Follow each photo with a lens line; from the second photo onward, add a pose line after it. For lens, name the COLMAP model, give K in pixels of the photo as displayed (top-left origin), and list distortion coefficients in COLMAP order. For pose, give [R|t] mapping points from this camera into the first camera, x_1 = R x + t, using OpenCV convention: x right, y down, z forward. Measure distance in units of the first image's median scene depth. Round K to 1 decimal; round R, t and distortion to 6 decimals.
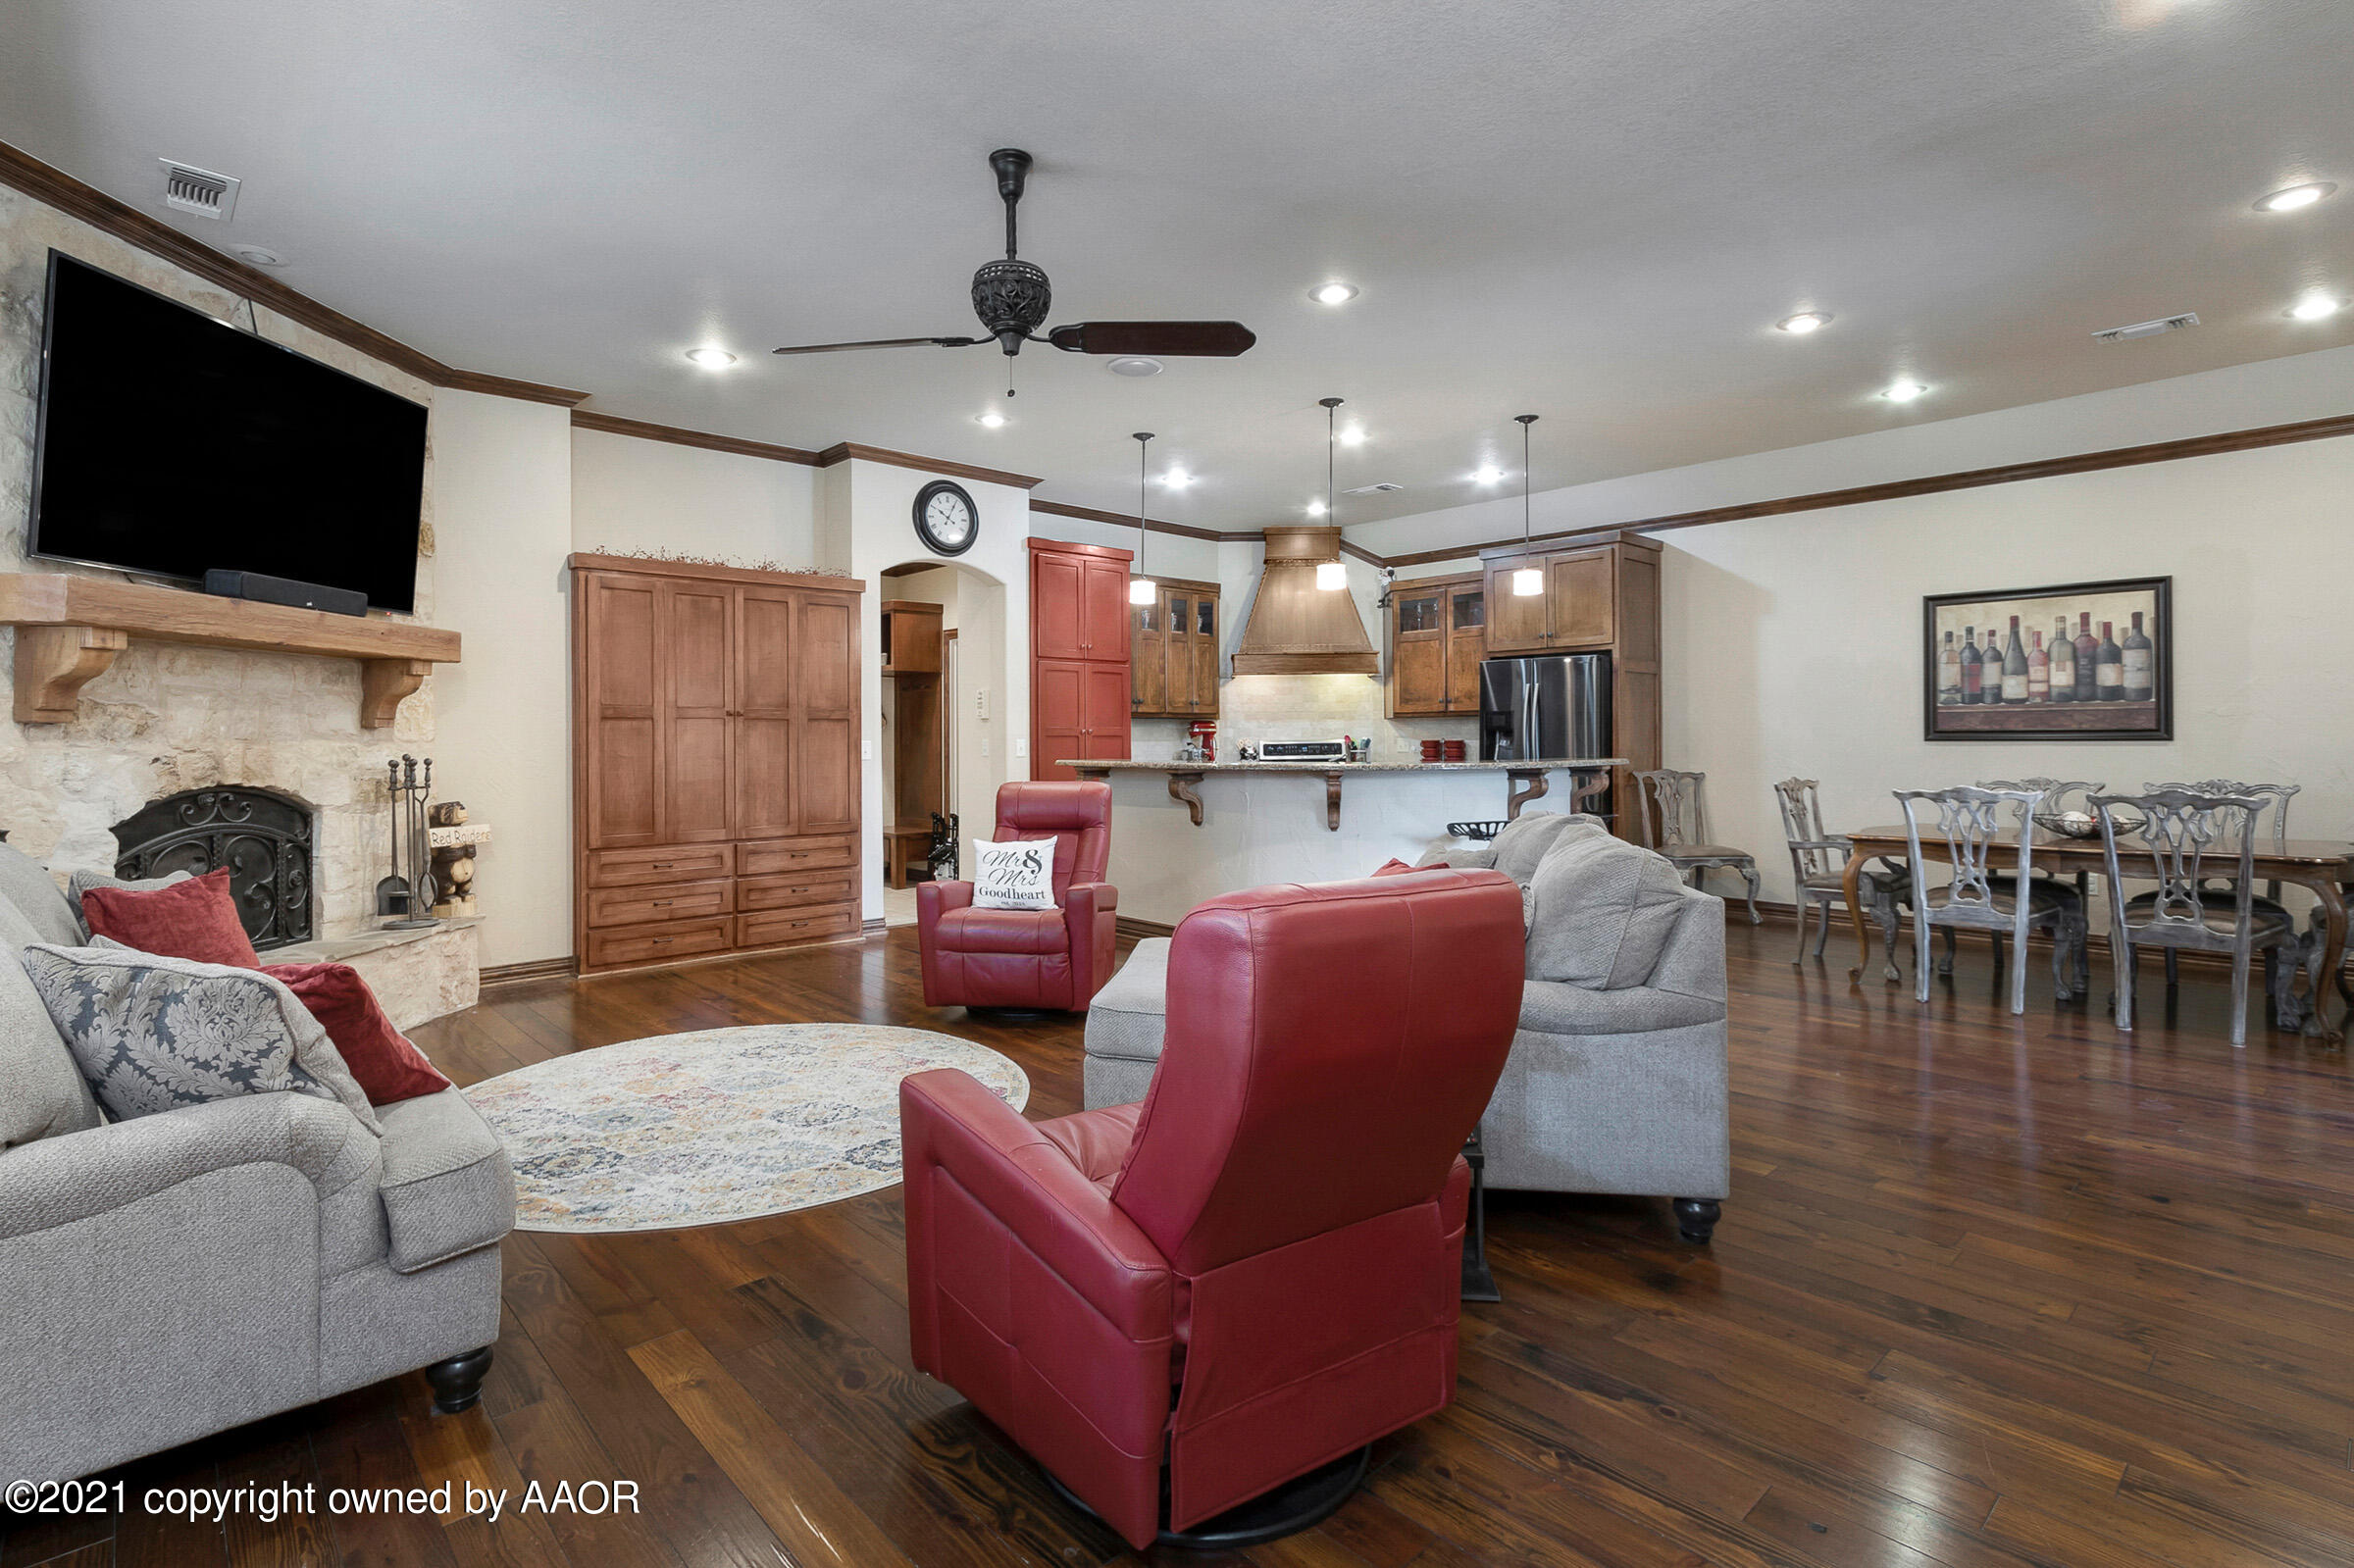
lens RADIAL K [[1097.0, 0, 1130.0], [0, 1097.0, 732.4], [0, 0, 1]] dist [0.000822, -0.001116]
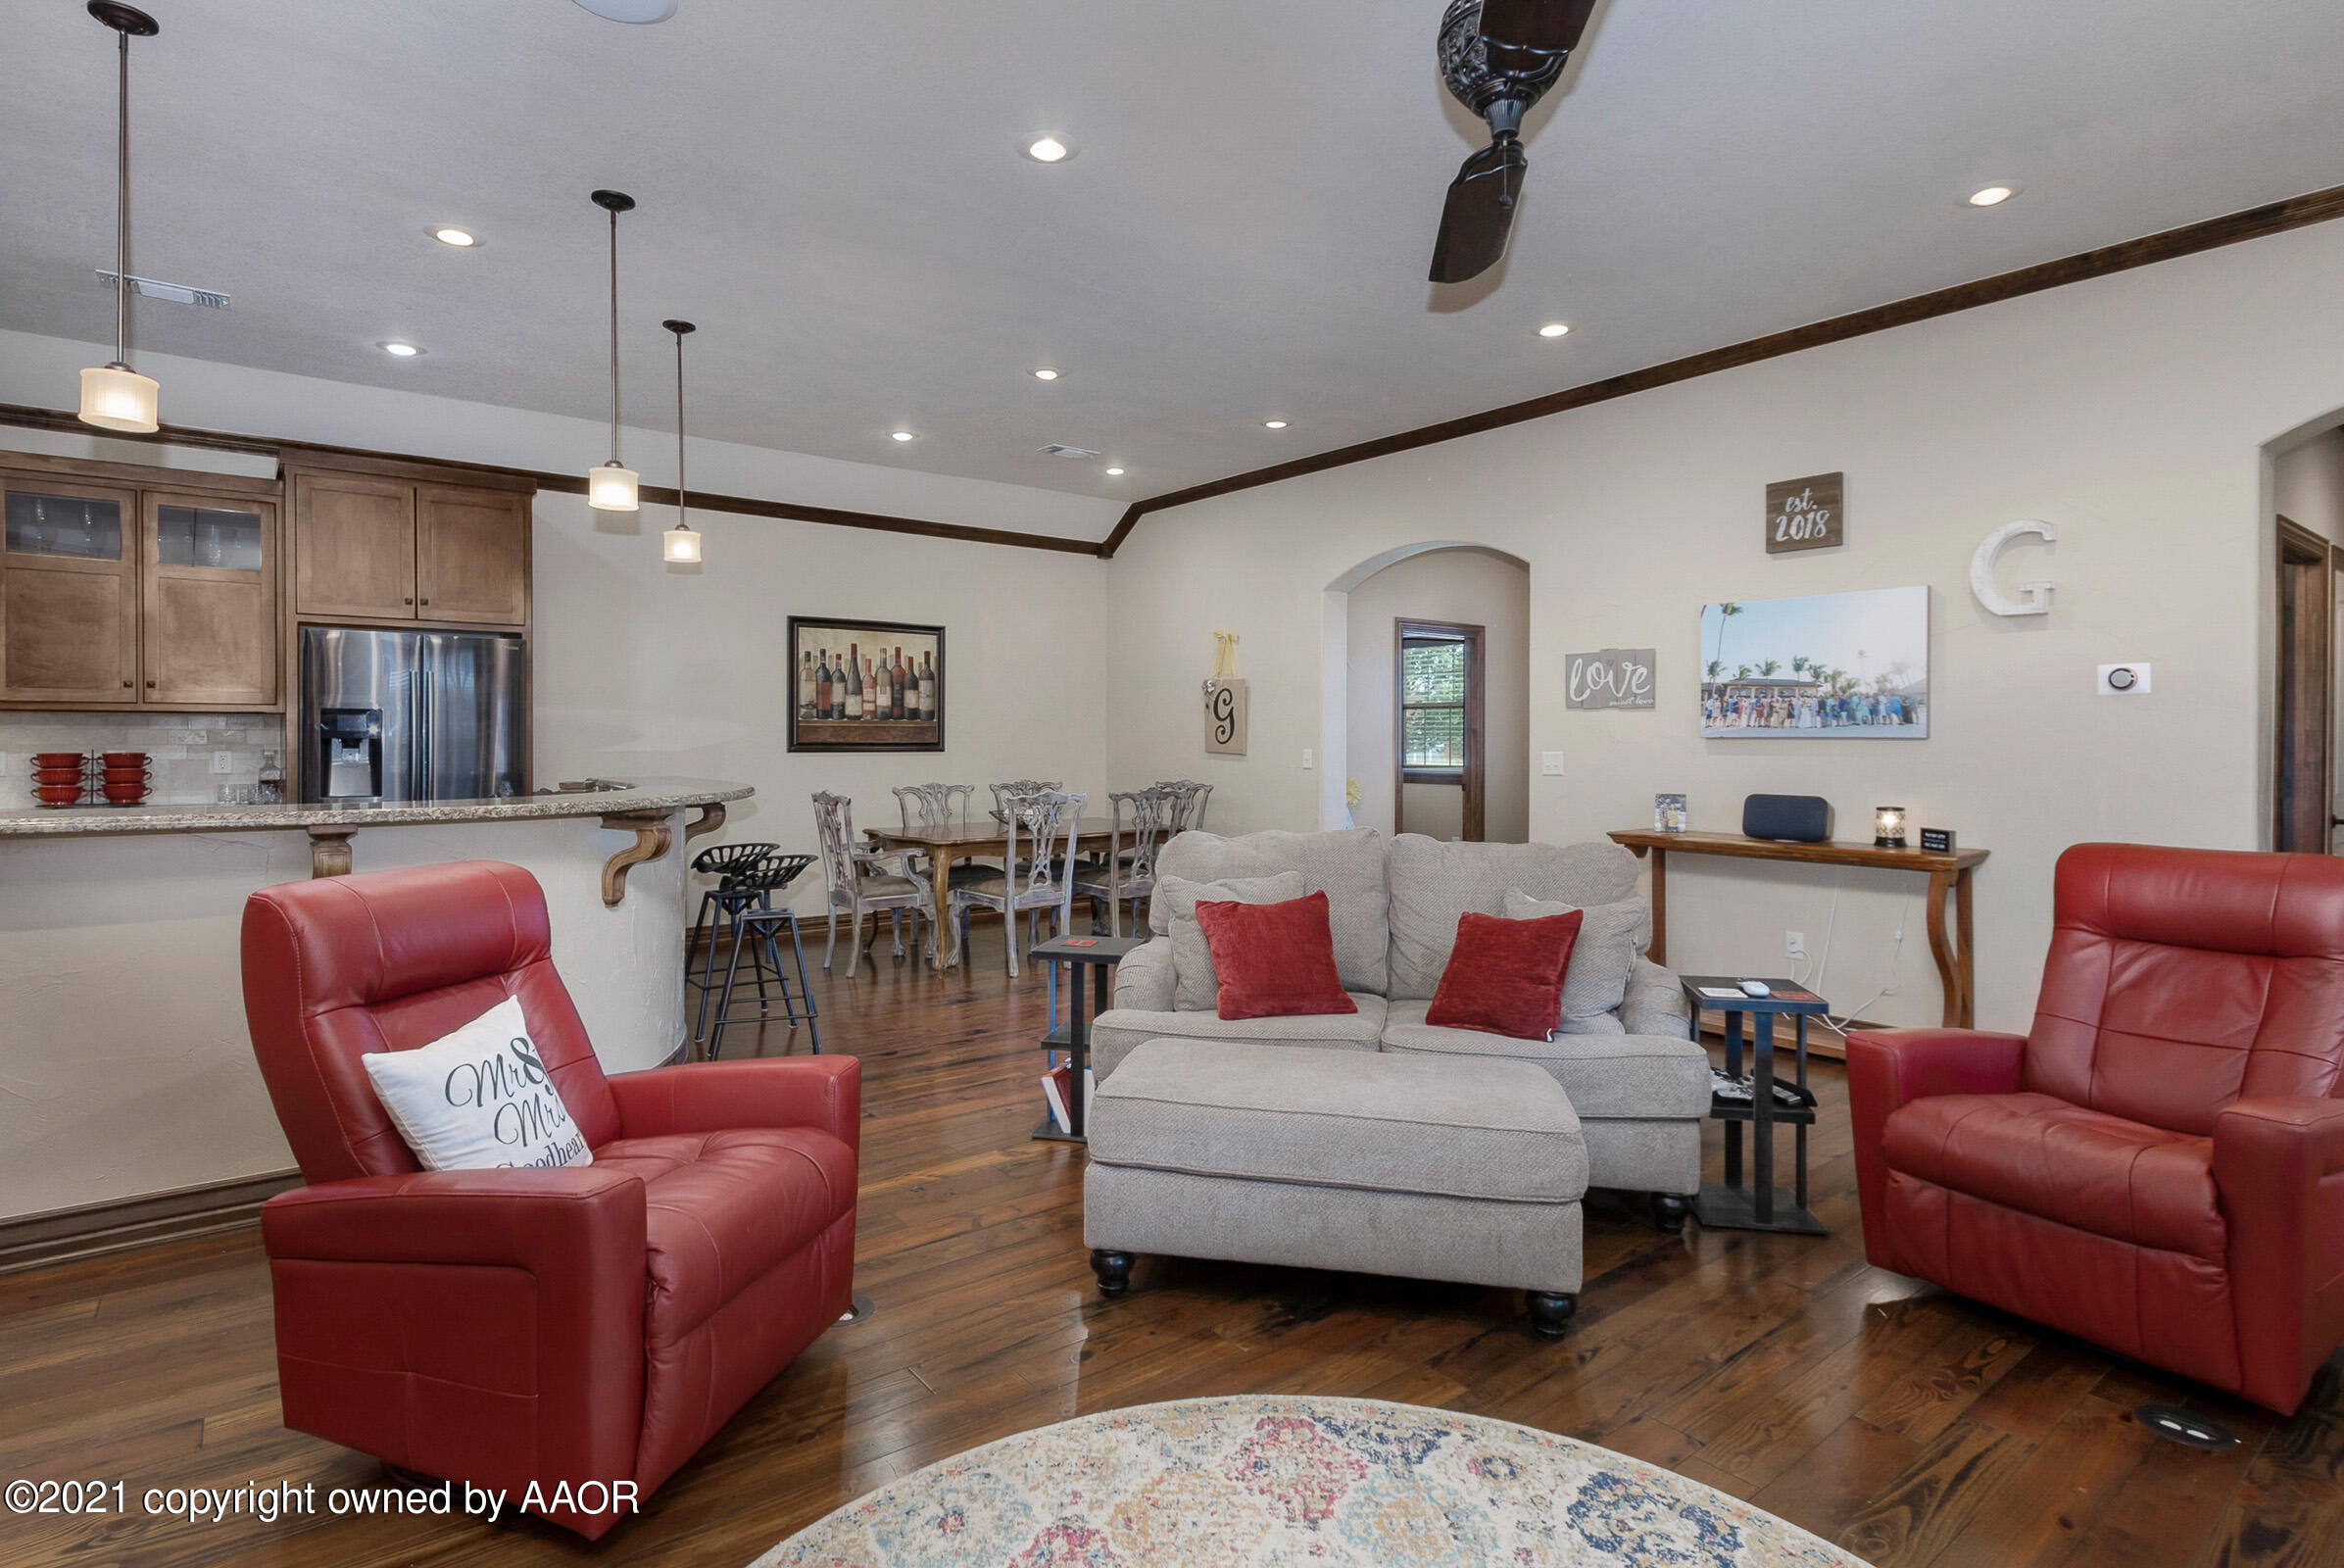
lens RADIAL K [[1184.5, 0, 1147.4], [0, 1184.5, 748.5], [0, 0, 1]] dist [0.014856, 0.000238]
pose [[0.065323, -0.003310, 0.997859, -0.446186], [-0.008310, 0.999958, 0.003861, -0.003754], [-0.997830, -0.008544, 0.065293, 0.654786]]
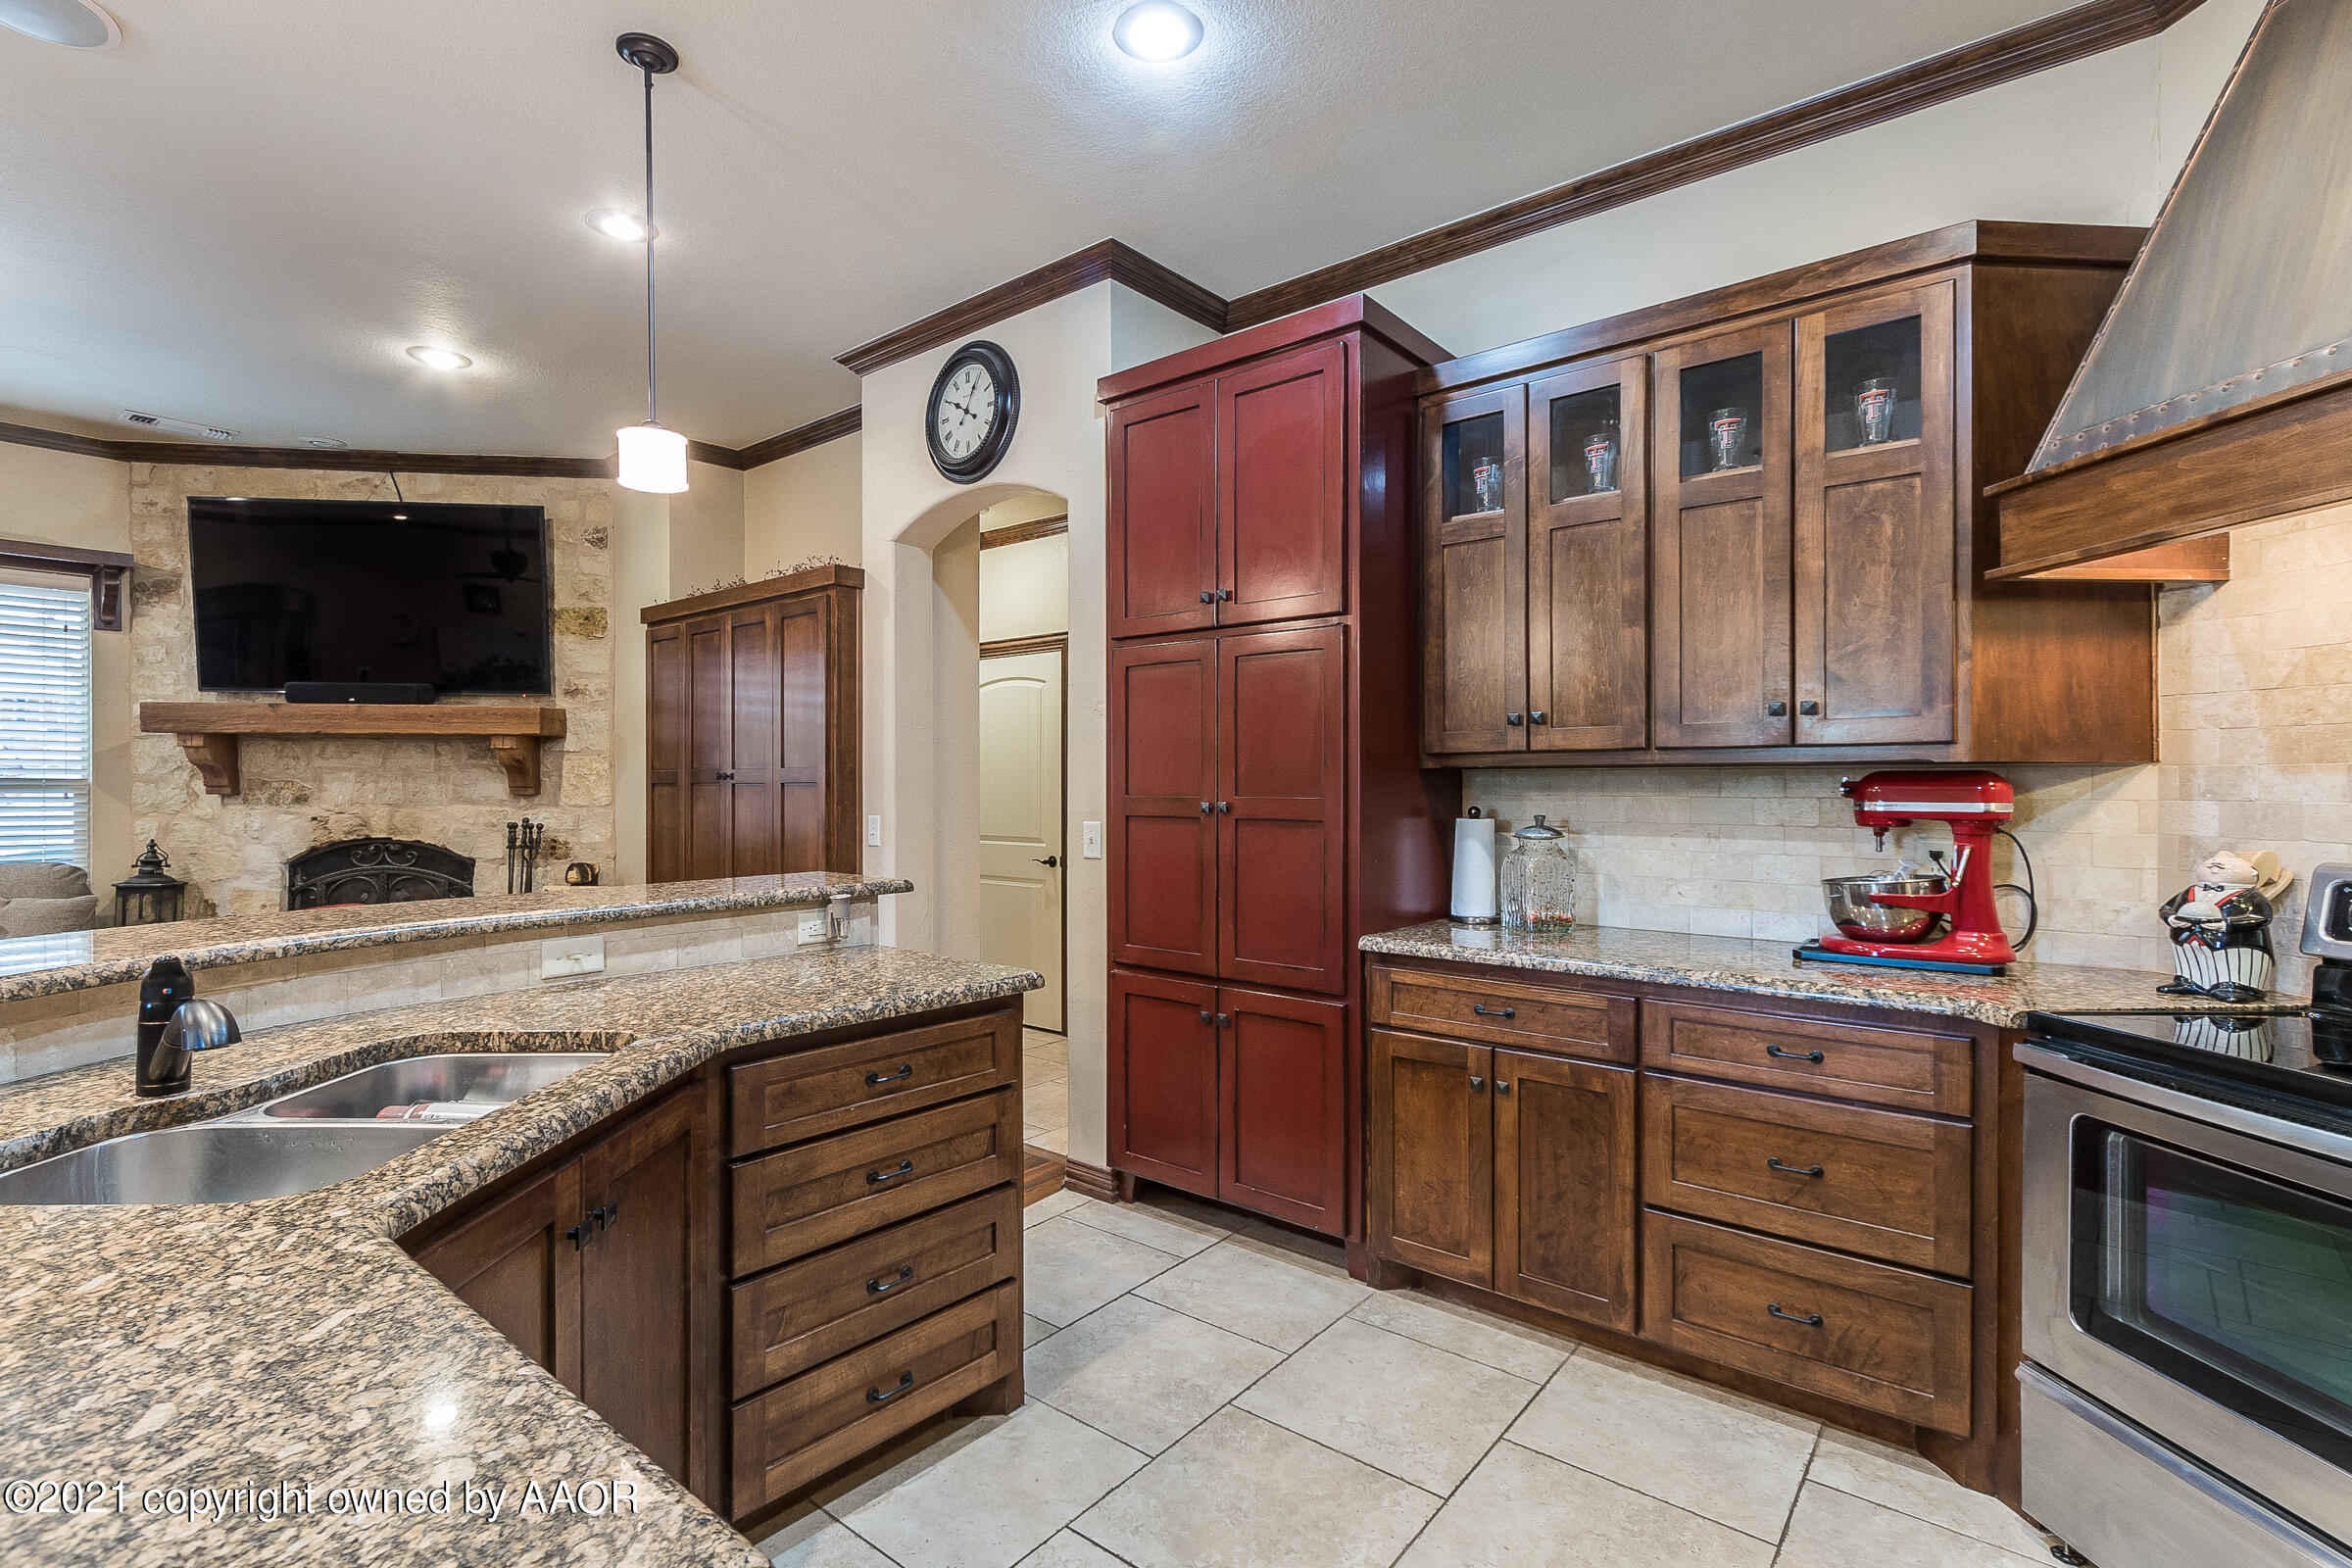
lens RADIAL K [[1096.2, 0, 1150.7], [0, 1096.2, 793.9], [0, 0, 1]] dist [0.000822, -0.001116]
pose [[0.167178, 0.012471, -0.985848, 0.479725], [0.003816, 0.999904, 0.013295, -0.014978], [0.985919, -0.005984, 0.167115, 1.225892]]
